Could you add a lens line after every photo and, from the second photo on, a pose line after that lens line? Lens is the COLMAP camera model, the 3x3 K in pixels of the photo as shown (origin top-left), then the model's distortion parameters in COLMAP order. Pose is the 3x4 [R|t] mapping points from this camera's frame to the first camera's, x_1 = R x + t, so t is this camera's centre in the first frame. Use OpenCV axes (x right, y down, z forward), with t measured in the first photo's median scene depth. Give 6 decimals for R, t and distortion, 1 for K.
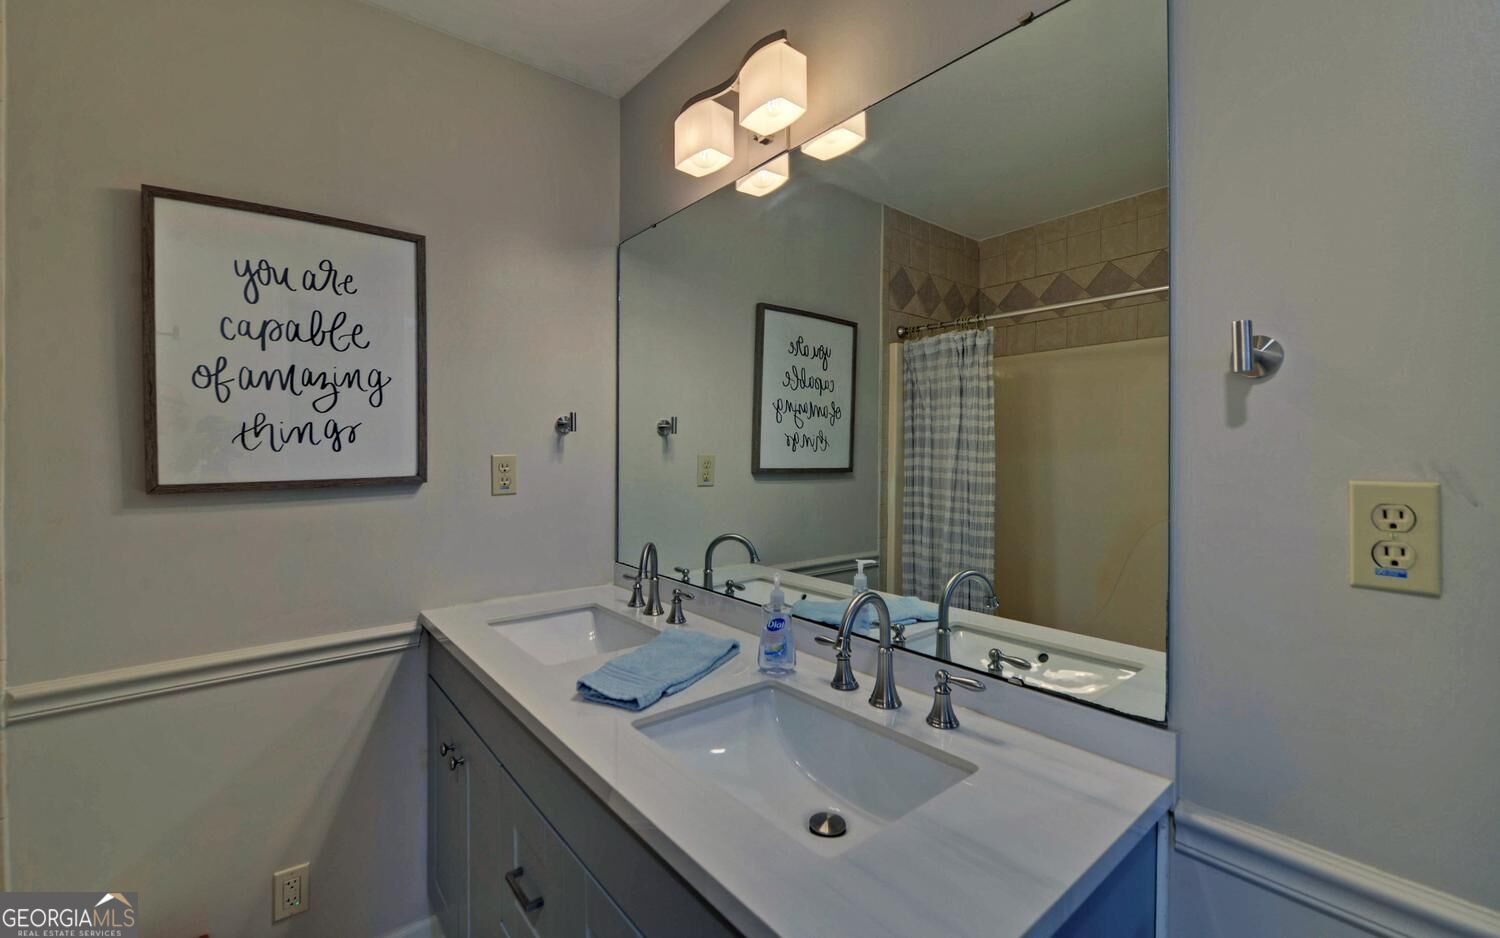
lens RADIAL K [[623.4, 0, 748.7], [0, 623.4, 445.5], [0, 0, 1]] dist [0.000829, -0.010539]
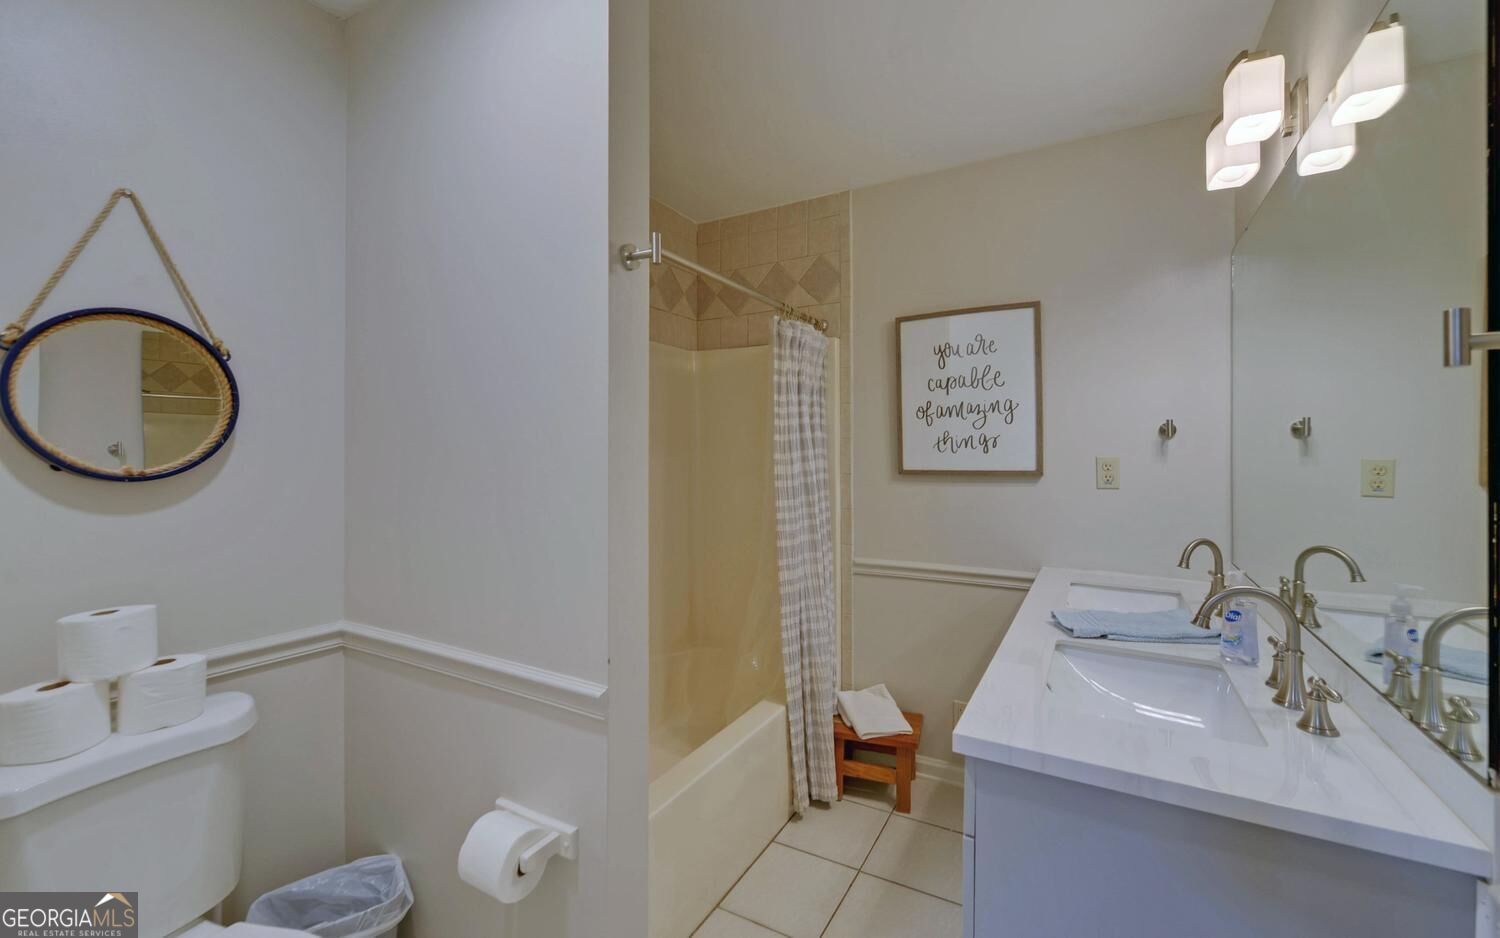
lens RADIAL K [[607.8, 0, 752.3], [0, 607.8, 446.8], [0, 0, 1]] dist [0.000680, 0.000305]
pose [[0.362435, -0.005969, -0.931990, 0.583593], [0.003159, 0.999982, -0.005177, -0.000801], [0.932004, -0.001068, 0.362448, -0.121184]]
